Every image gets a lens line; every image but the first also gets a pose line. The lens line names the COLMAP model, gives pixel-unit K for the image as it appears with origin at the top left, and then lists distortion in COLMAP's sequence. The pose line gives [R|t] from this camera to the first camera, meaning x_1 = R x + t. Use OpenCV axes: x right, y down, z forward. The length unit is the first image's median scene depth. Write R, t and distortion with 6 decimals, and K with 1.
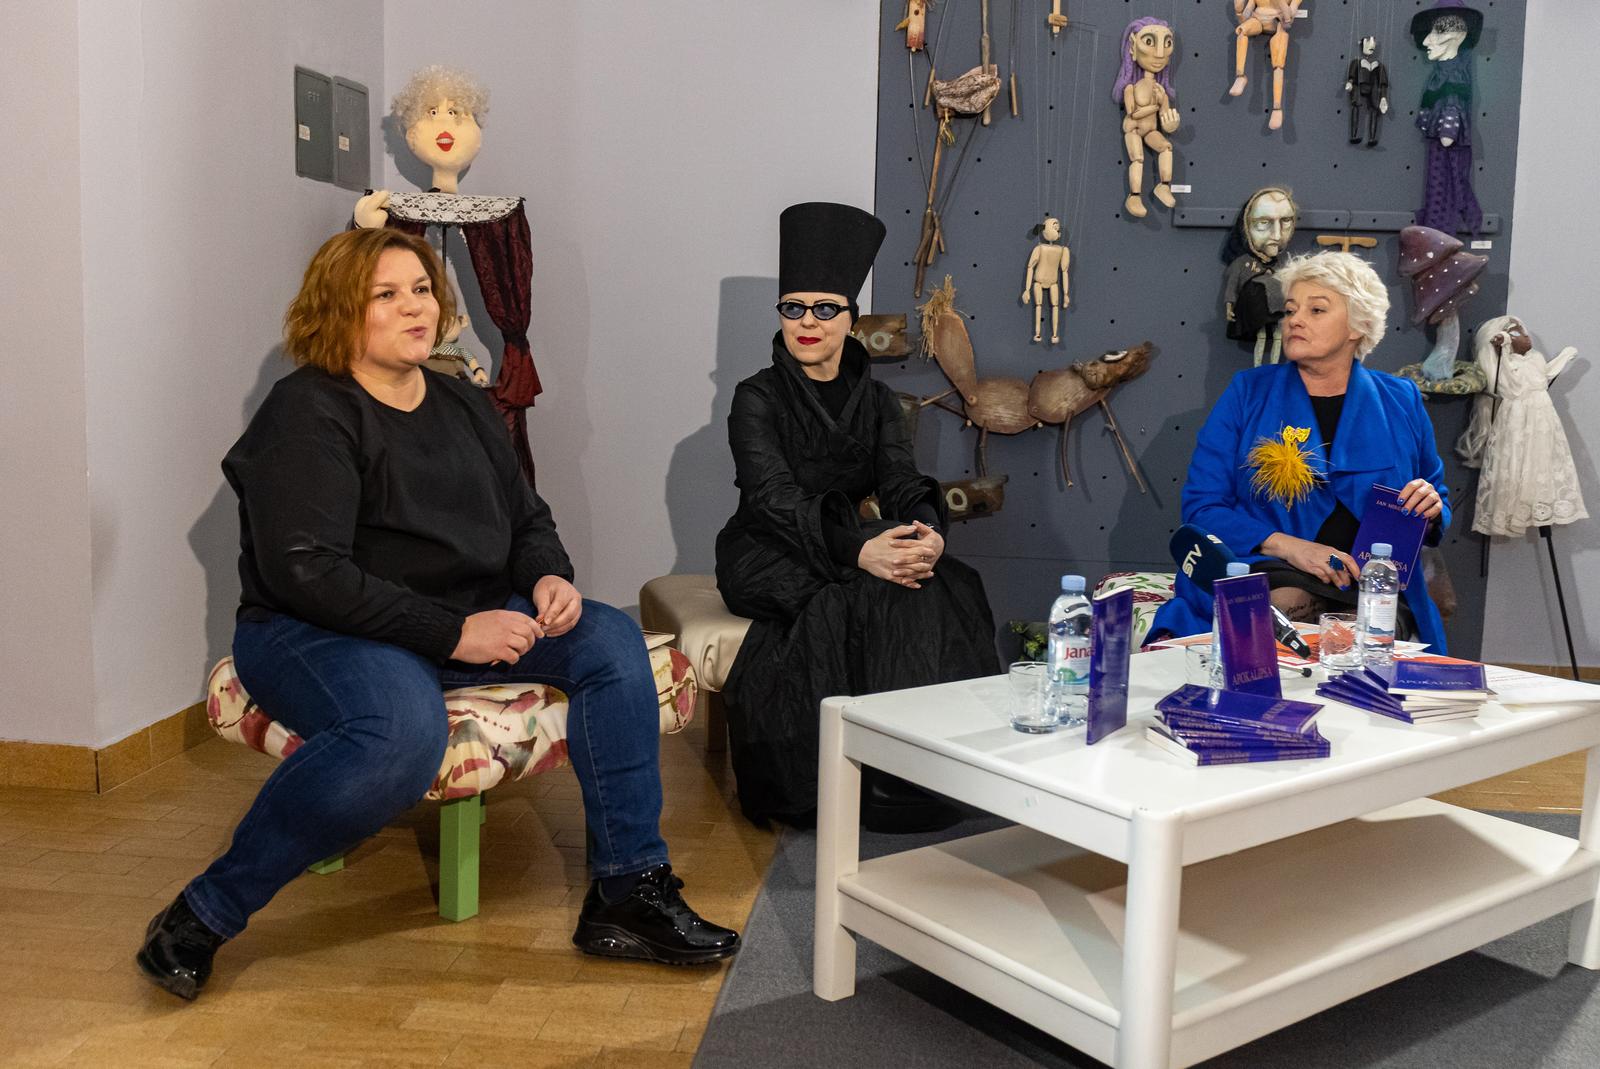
lens RADIAL K [[1526.5, 0, 800.0], [0, 1526.5, 534.5], [0, 0, 1]] dist [-0.045552, -0.010760]
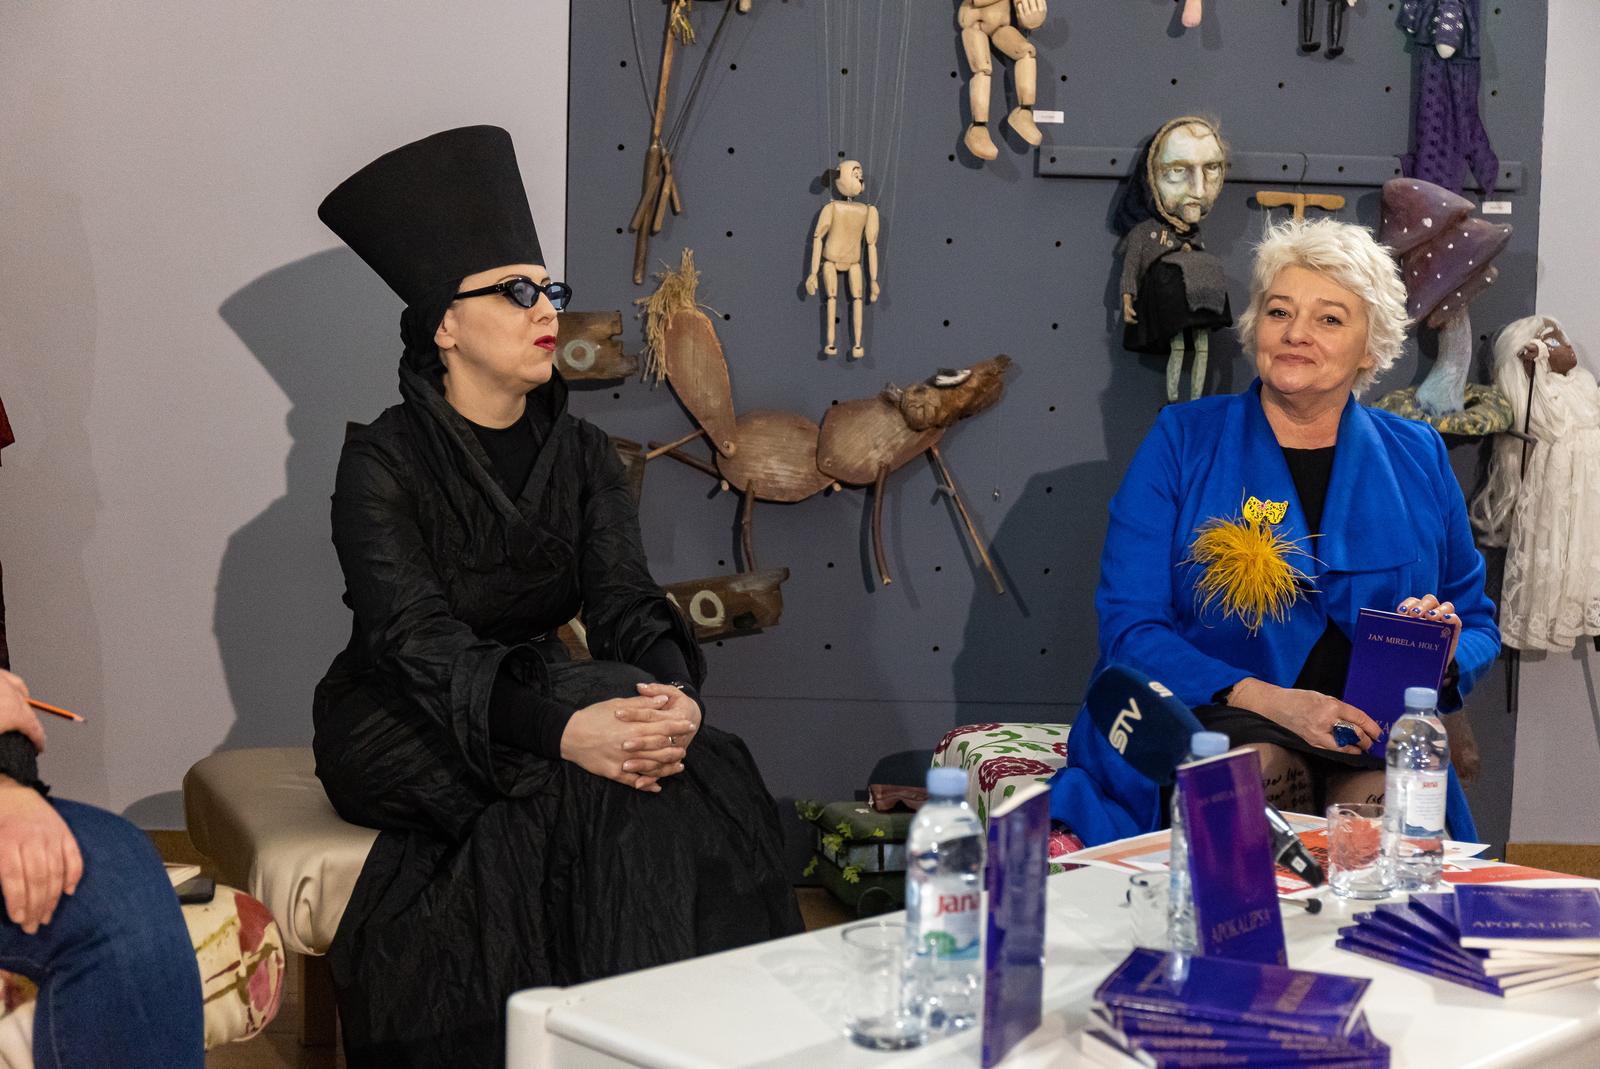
lens RADIAL K [[2287.4, 0, 800.0], [0, 2287.4, 534.5], [0, 0, 1]] dist [-0.044747, -0.064920]
pose [[0.987602, -0.011519, 0.156555, -0.005366], [0.018378, 0.998930, -0.042432, -0.013498], [-0.155899, 0.044783, 0.986757, 0.077632]]
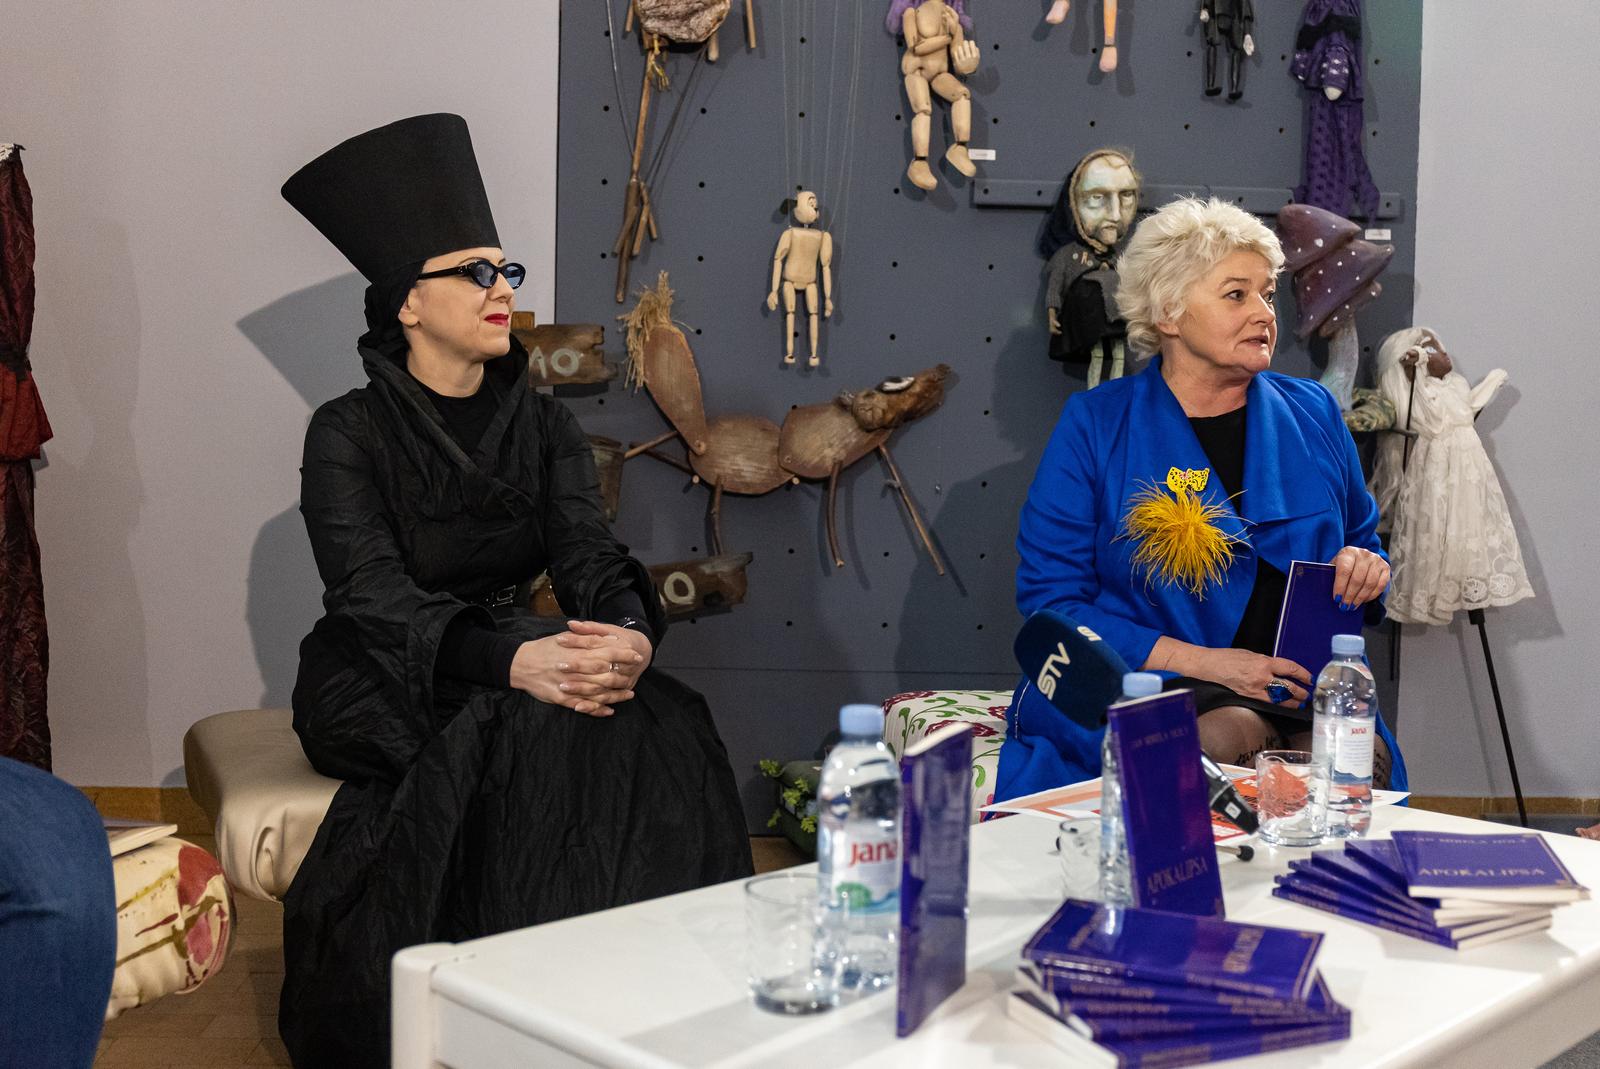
lens RADIAL K [[1763.3, 0, 800.0], [0, 1763.3, 534.5], [0, 0, 1]] dist [-0.029743, -0.027275]
pose [[0.987576, -0.012305, 0.156658, 0.032182], [0.021912, 0.997973, -0.059750, 0.001792], [-0.155605, 0.062440, 0.985844, 0.202699]]
